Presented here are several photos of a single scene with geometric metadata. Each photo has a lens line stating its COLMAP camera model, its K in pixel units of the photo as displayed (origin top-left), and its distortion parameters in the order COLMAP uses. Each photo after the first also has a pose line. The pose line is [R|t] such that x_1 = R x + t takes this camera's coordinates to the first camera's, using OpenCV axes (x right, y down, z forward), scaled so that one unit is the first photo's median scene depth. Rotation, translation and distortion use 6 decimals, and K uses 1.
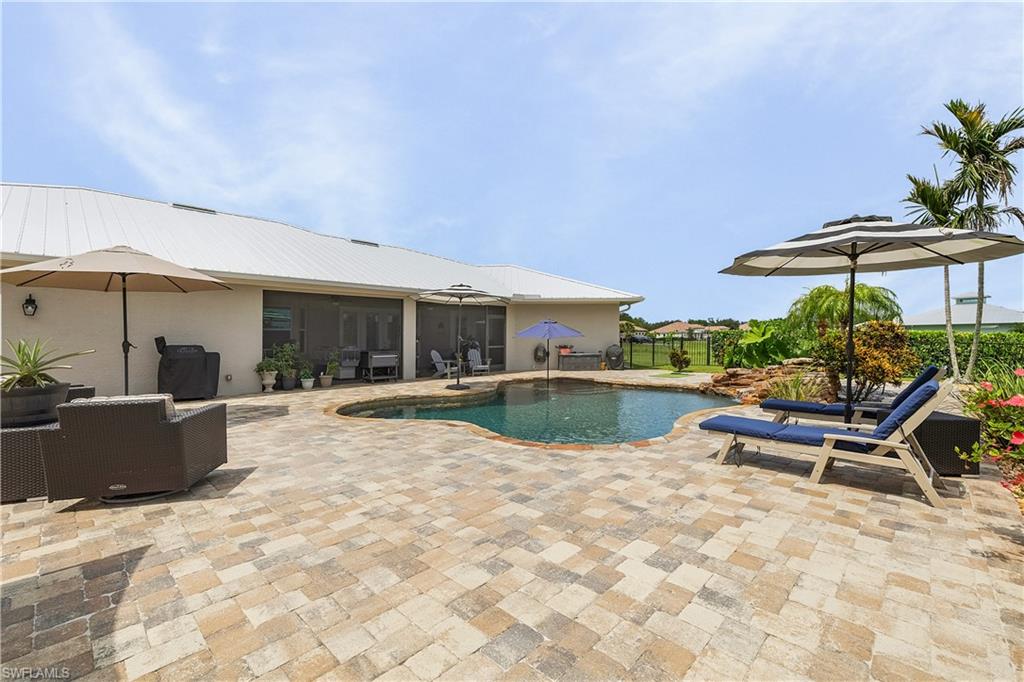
lens RADIAL K [[431.9, 0, 525.4], [0, 431.9, 335.0], [0, 0, 1]] dist [0.002384, 0.000328]
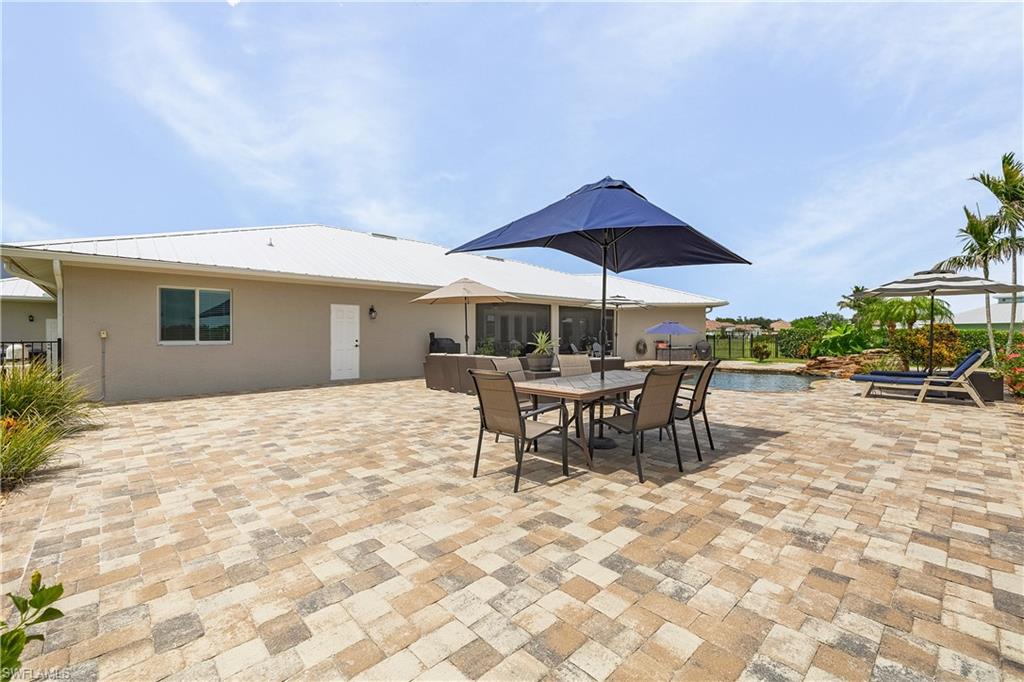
lens RADIAL K [[432.3, 0, 512.3], [0, 432.3, 332.3], [0, 0, 1]] dist [0.002125, -0.000356]
pose [[0.998143, 0.003002, -0.060847, -0.407543], [-0.003055, 0.999995, -0.000785, 0.003914], [0.060844, 0.000969, 0.998147, -0.422289]]
